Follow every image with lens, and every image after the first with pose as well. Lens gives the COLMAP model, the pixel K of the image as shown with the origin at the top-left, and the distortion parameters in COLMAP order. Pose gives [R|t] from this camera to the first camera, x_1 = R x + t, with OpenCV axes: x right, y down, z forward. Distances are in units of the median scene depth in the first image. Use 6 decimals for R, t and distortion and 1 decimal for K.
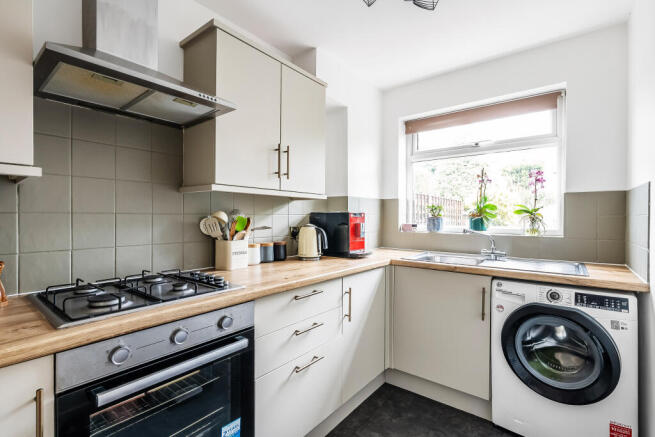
lens RADIAL K [[304.4, 0, 327.5], [0, 304.4, 218.5], [0, 0, 1]] dist [0.003420, -0.000201]
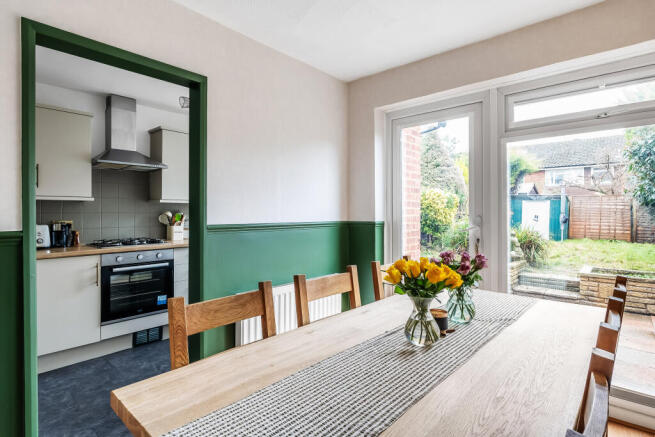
lens RADIAL K [[339.4, 0, 327.5], [0, 339.4, 218.5], [0, 0, 1]] dist [0.000512, -0.000139]
pose [[0.997432, -0.002137, -0.071594, 1.024821], [0.002690, 0.999967, 0.007637, 0.010001], [0.071575, -0.007810, 0.997405, -1.398470]]
